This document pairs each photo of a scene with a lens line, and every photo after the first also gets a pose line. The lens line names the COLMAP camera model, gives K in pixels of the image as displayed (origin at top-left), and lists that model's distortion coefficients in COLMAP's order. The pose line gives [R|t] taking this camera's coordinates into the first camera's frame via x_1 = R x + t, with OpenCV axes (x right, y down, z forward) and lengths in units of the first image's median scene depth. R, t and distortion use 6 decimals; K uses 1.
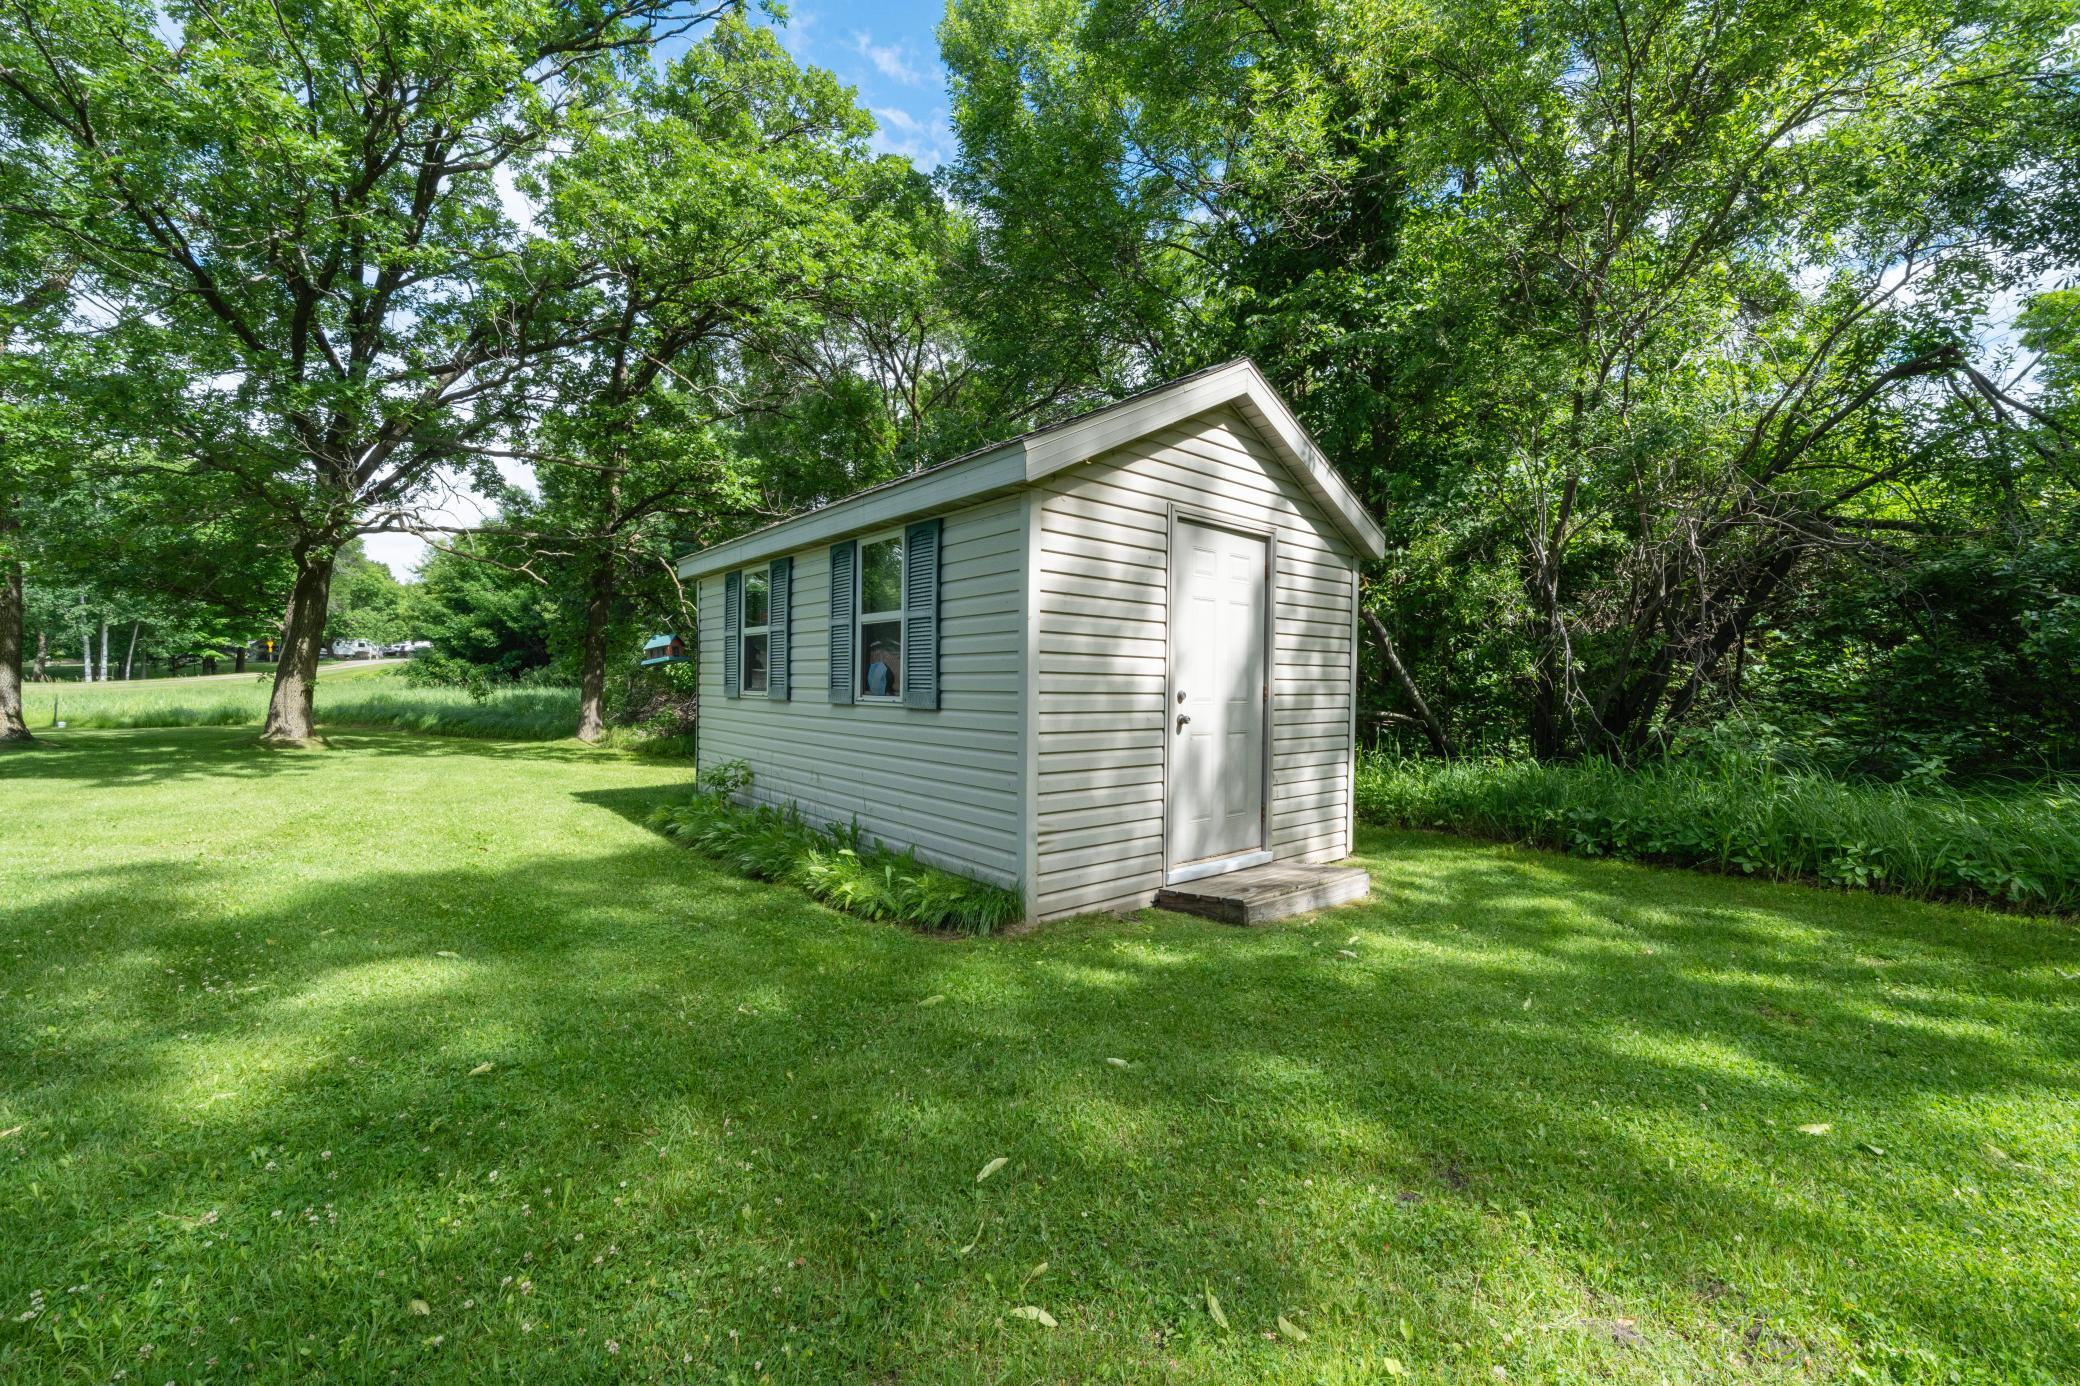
lens RADIAL K [[811.1, 0, 1042.6], [0, 811.1, 702.9], [0, 0, 1]] dist [-0.002412, -0.000171]
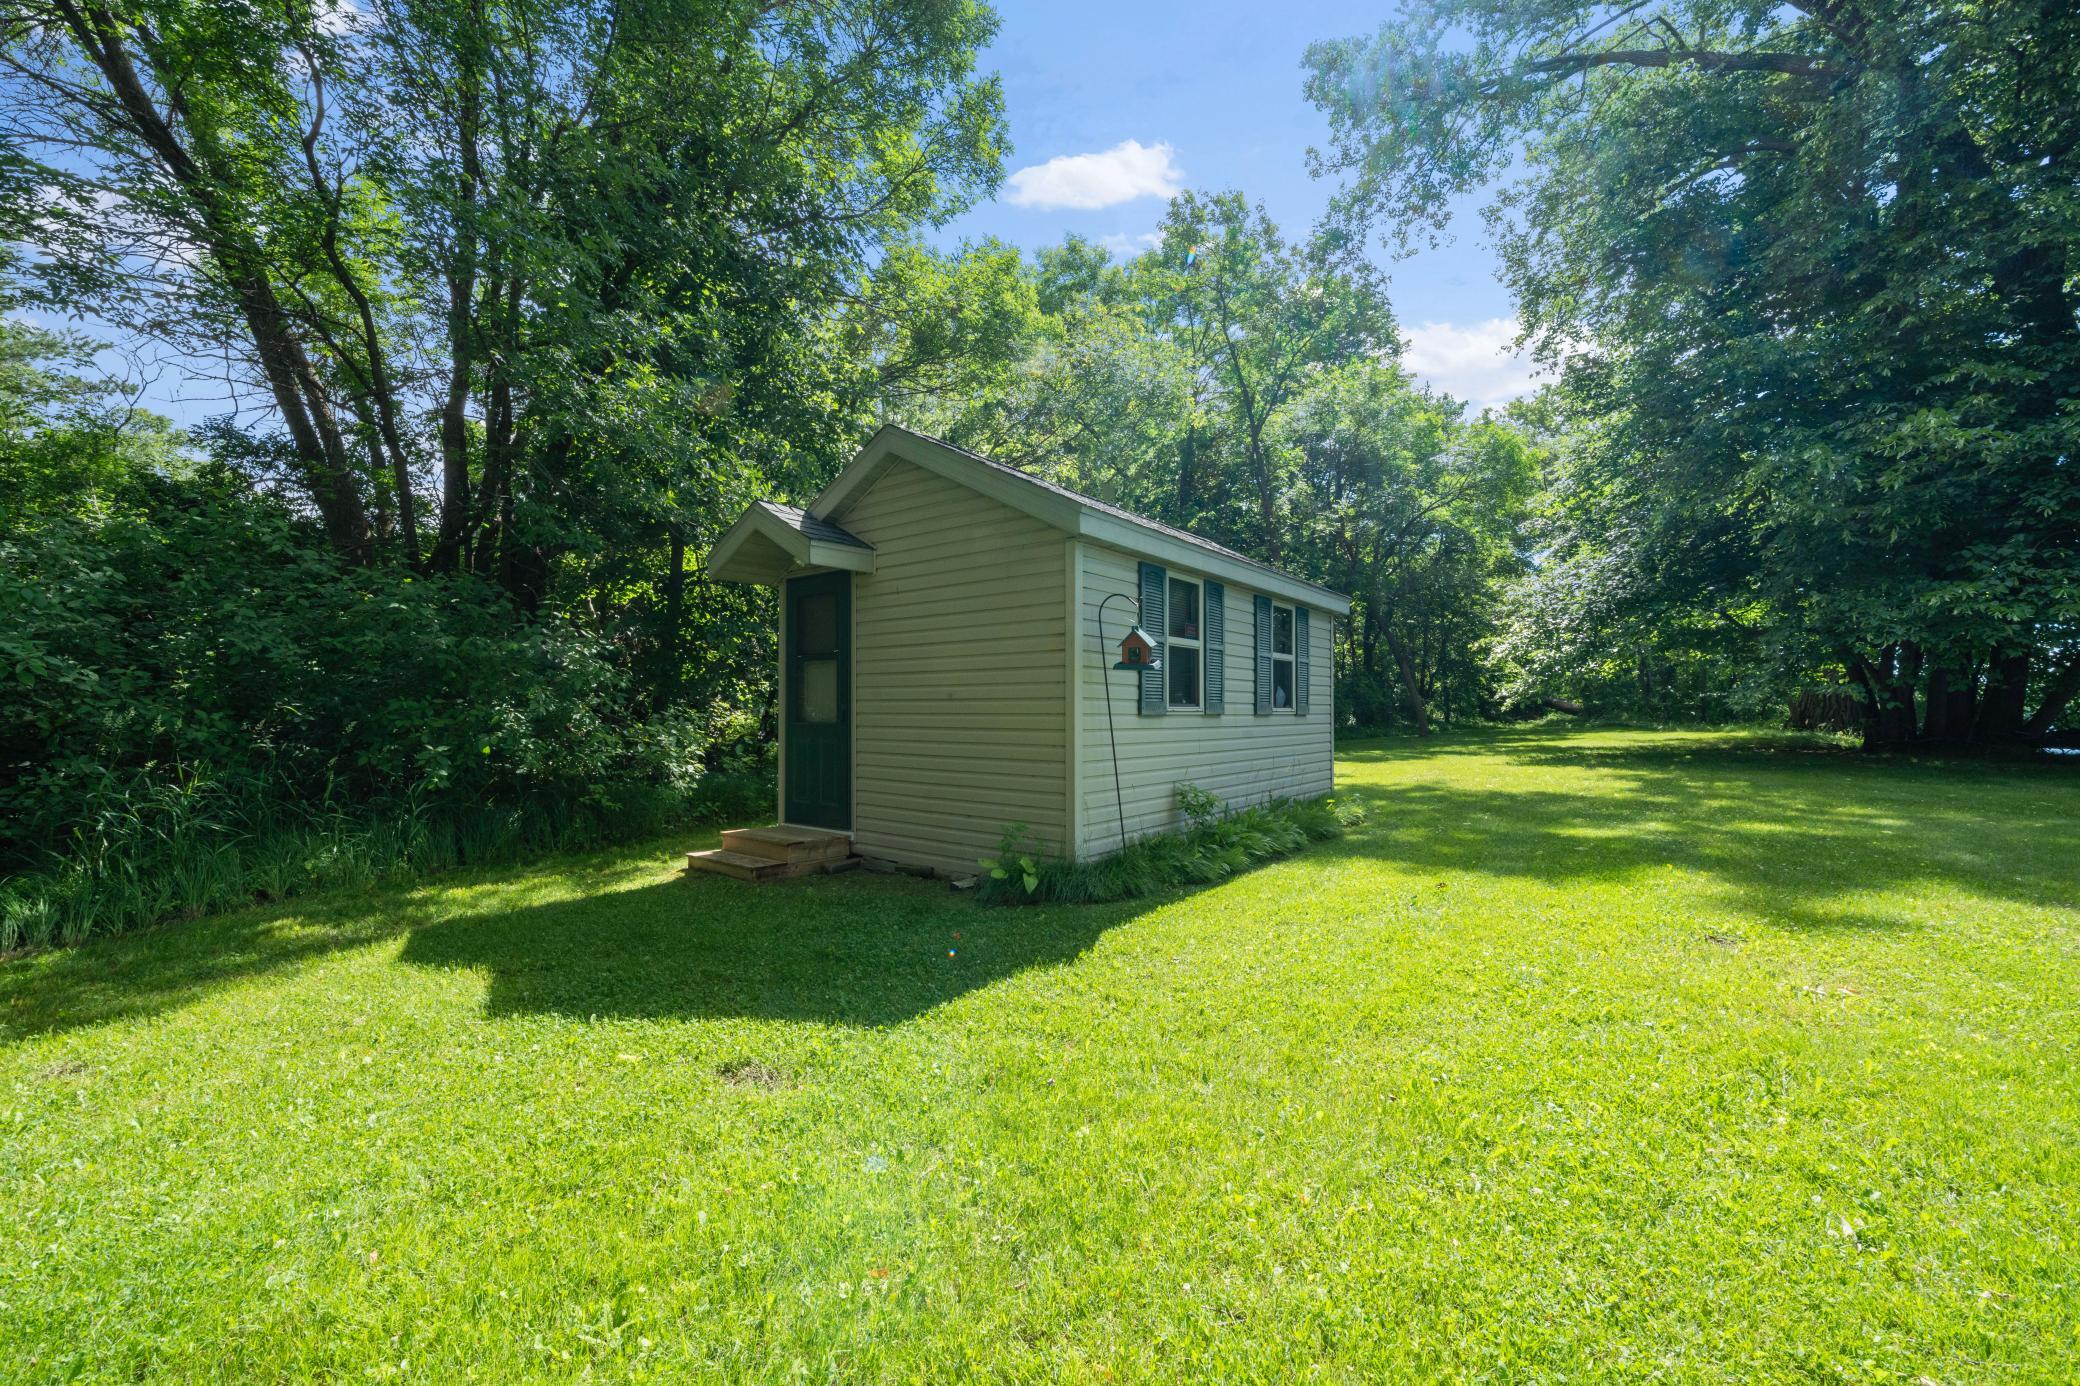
lens RADIAL K [[811.1, 0, 1042.6], [0, 811.1, 702.9], [0, 0, 1]] dist [-0.002412, -0.000171]
pose [[-0.223437, -0.009742, 0.974670, -1.445244], [-0.008783, 0.999930, 0.007981, -0.025823], [-0.974679, -0.006777, -0.223507, 1.606075]]
